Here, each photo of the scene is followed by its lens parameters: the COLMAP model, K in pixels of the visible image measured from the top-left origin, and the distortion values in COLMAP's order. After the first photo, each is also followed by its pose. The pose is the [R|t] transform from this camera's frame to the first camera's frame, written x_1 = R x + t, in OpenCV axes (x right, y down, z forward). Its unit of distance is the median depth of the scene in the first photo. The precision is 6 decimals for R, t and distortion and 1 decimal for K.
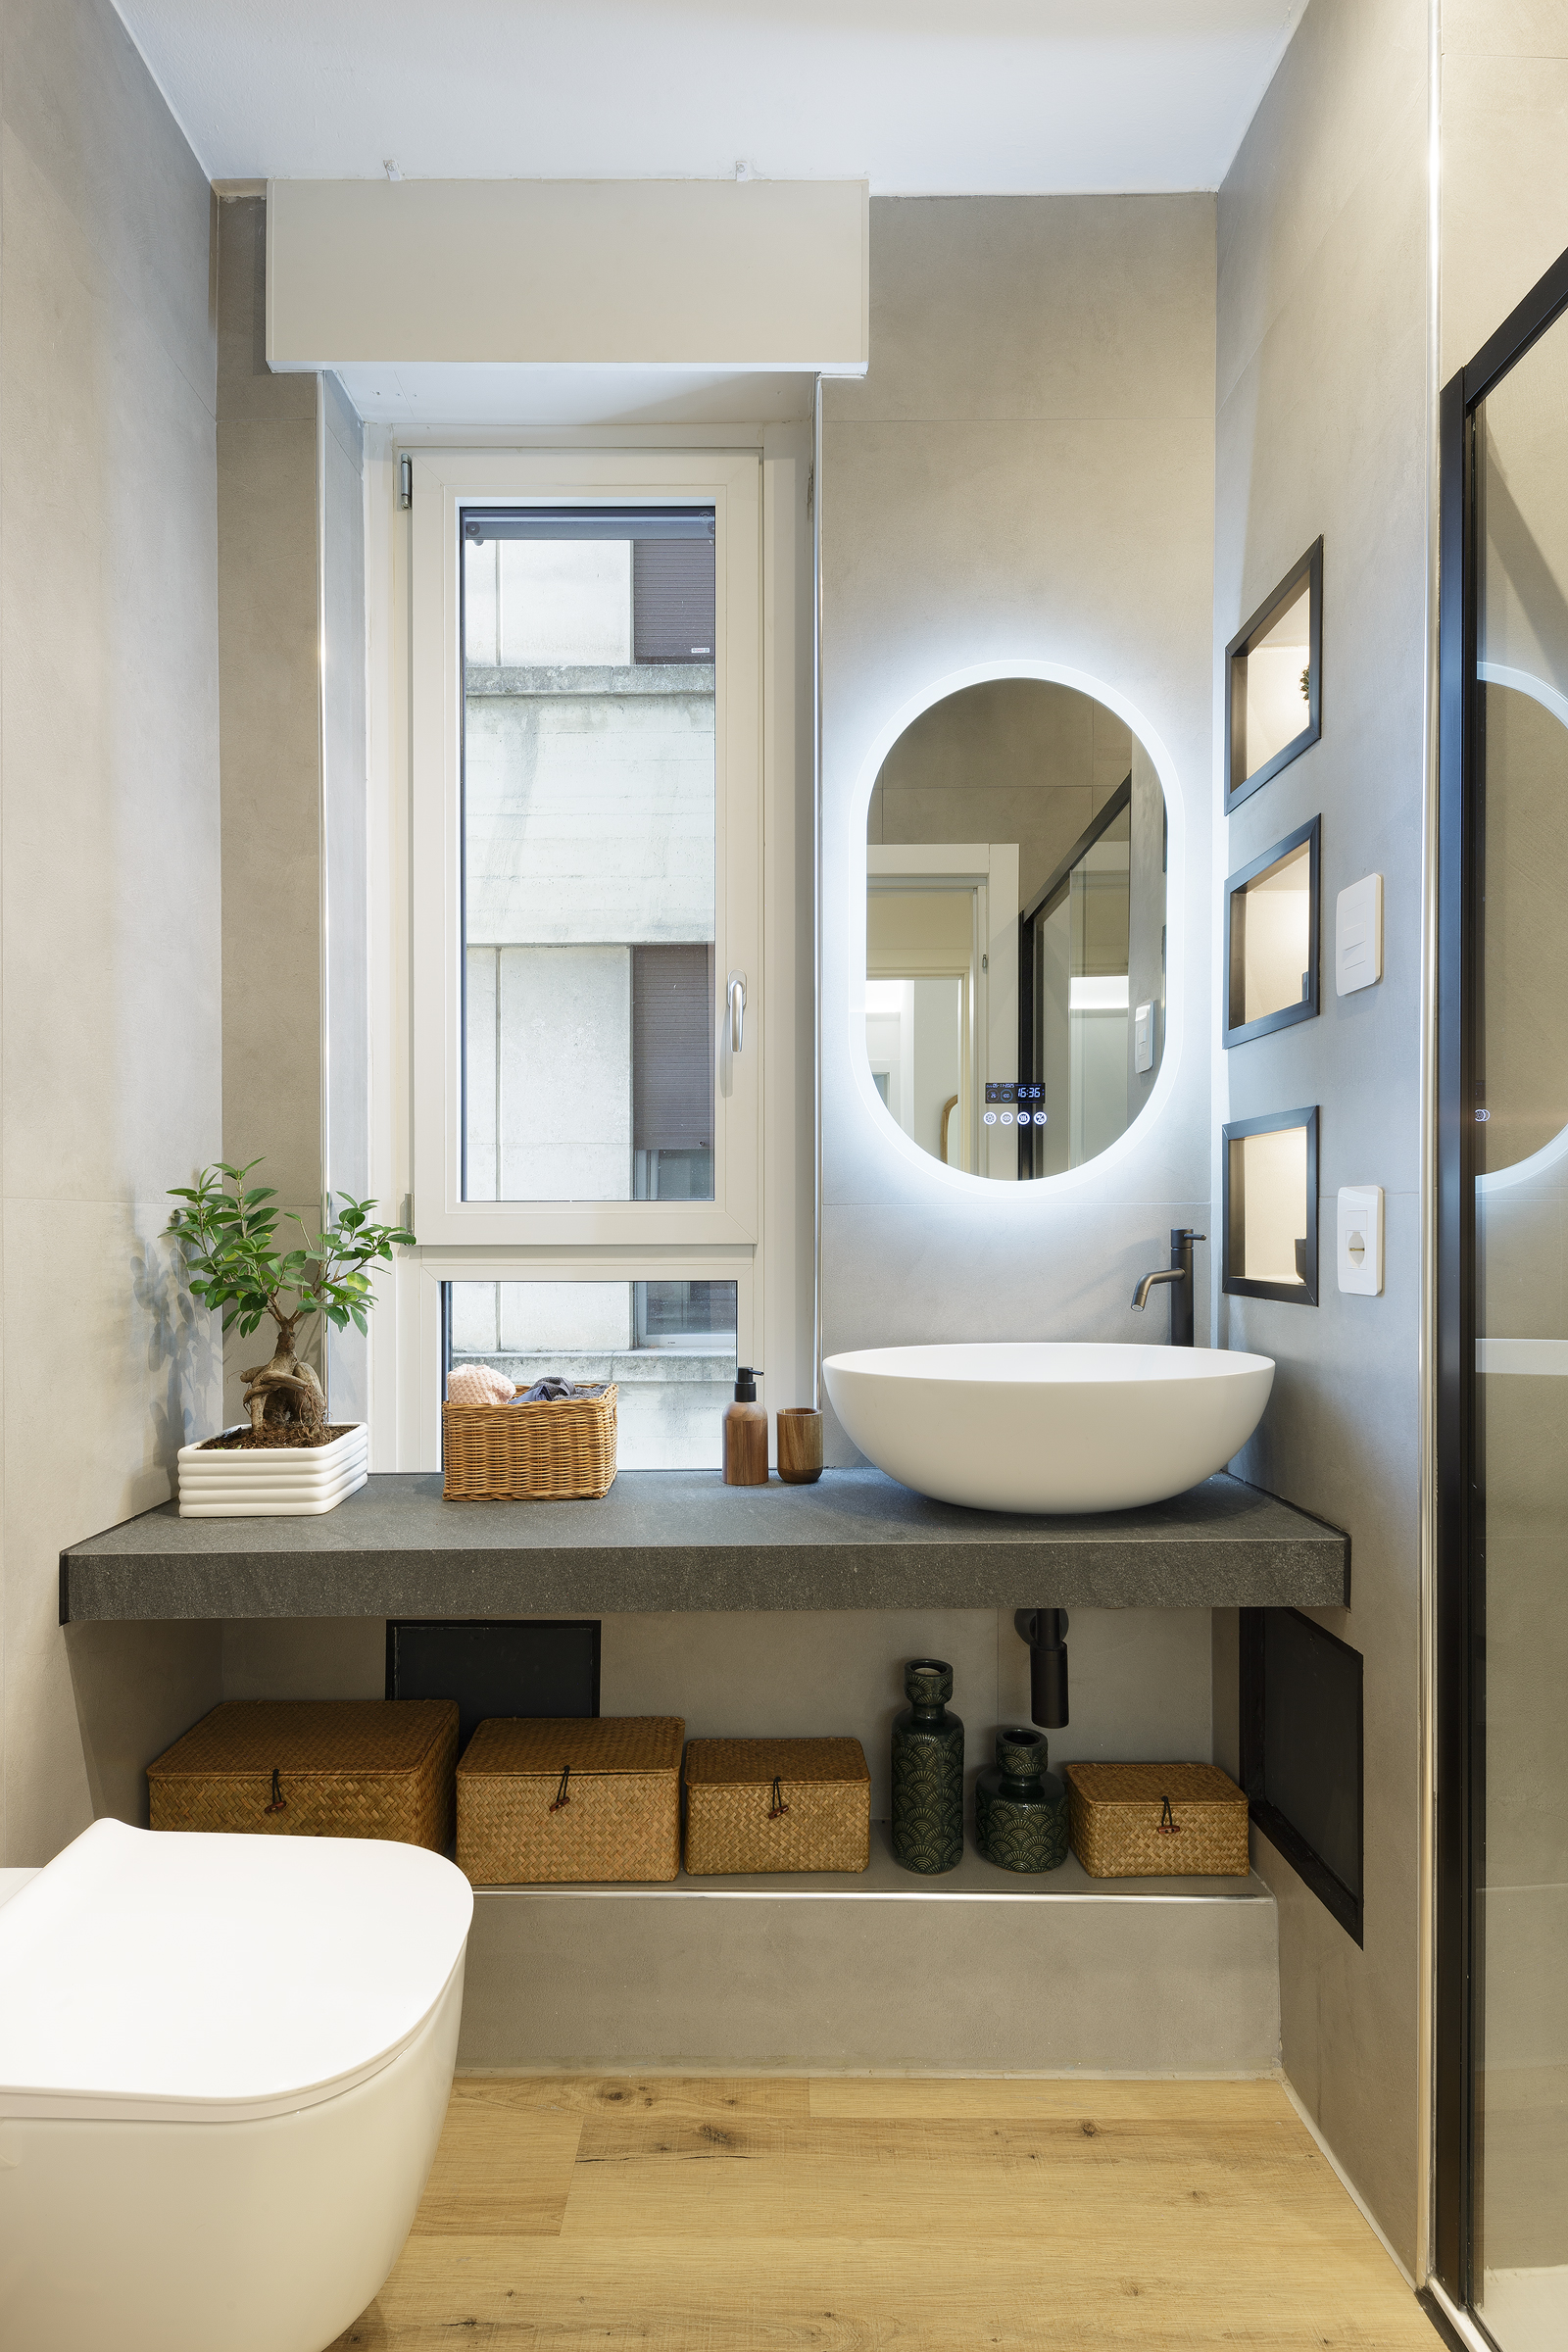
lens RADIAL K [[1102.5, 0, 736.7], [0, 1102.5, 1238.1], [0, 0, 1]] dist [0.000364, -0.002669]
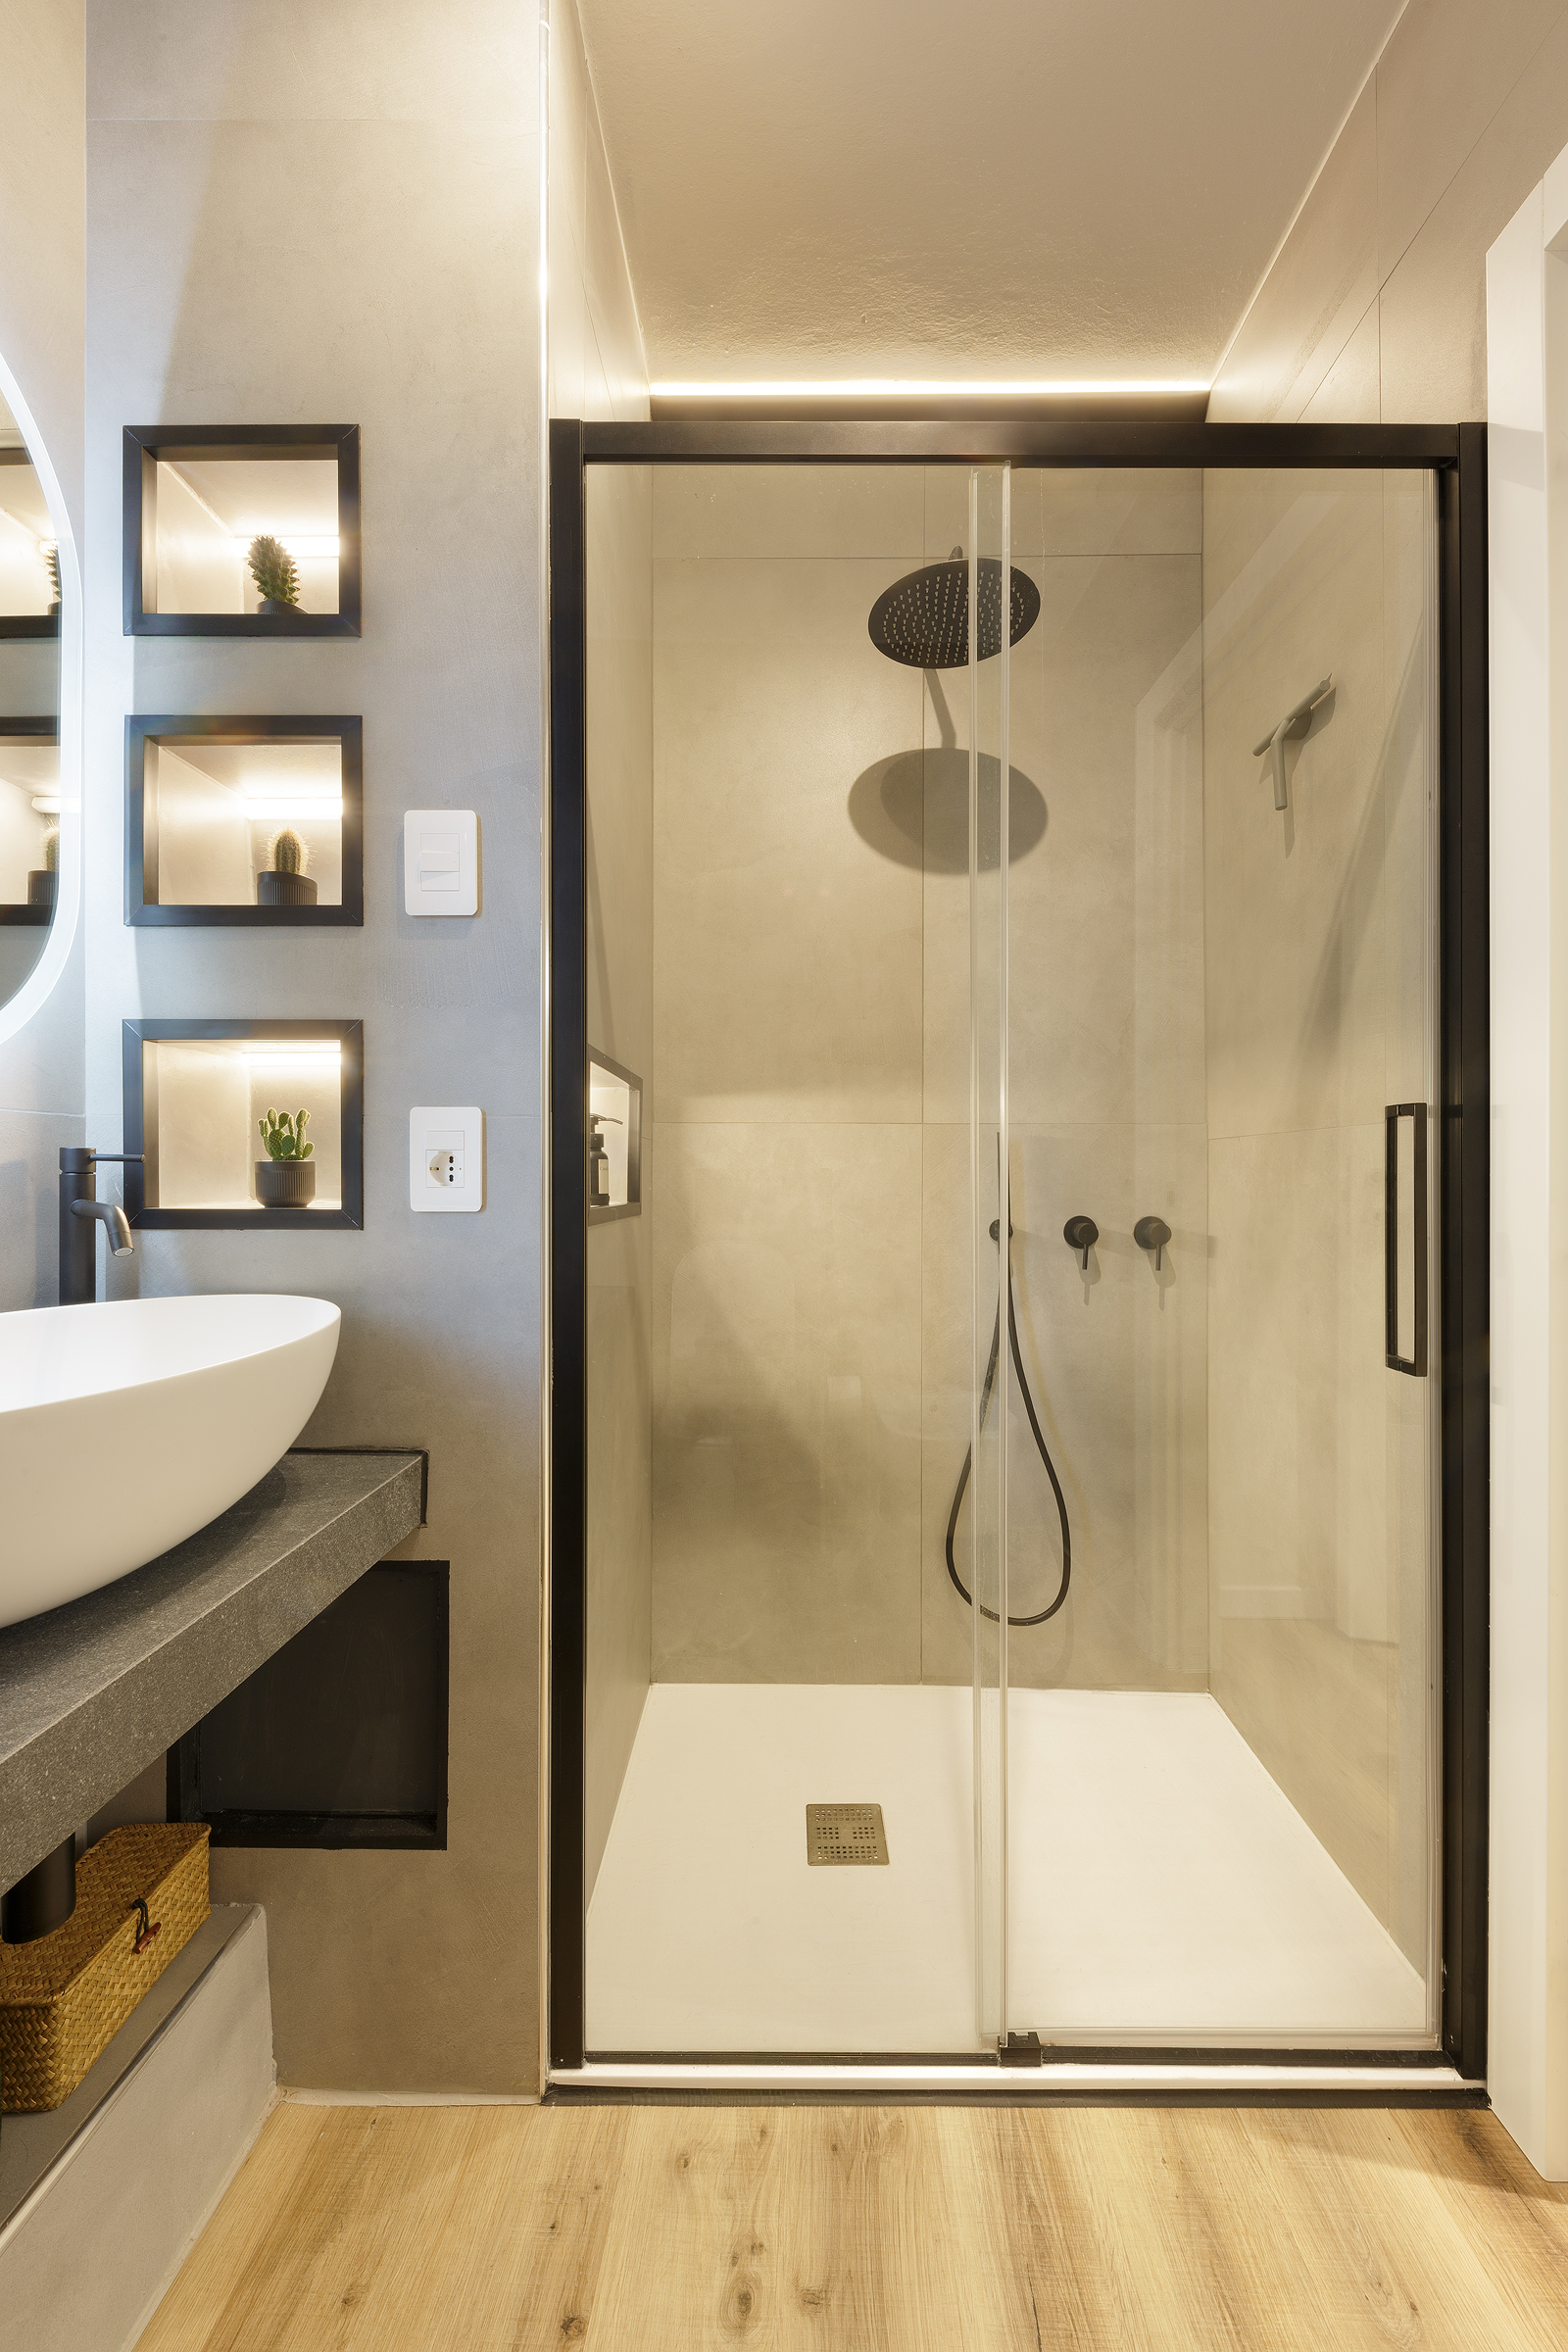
lens RADIAL K [[868.2, 0, 788.0], [0, 868.2, 1182.1], [0, 0, 1]] dist [-0.000038, -0.001539]
pose [[0.023783, -0.000692, 0.999717, -0.214097], [0.009918, 0.999951, 0.000456, 0.024862], [-0.999668, 0.009904, 0.023789, 0.606506]]
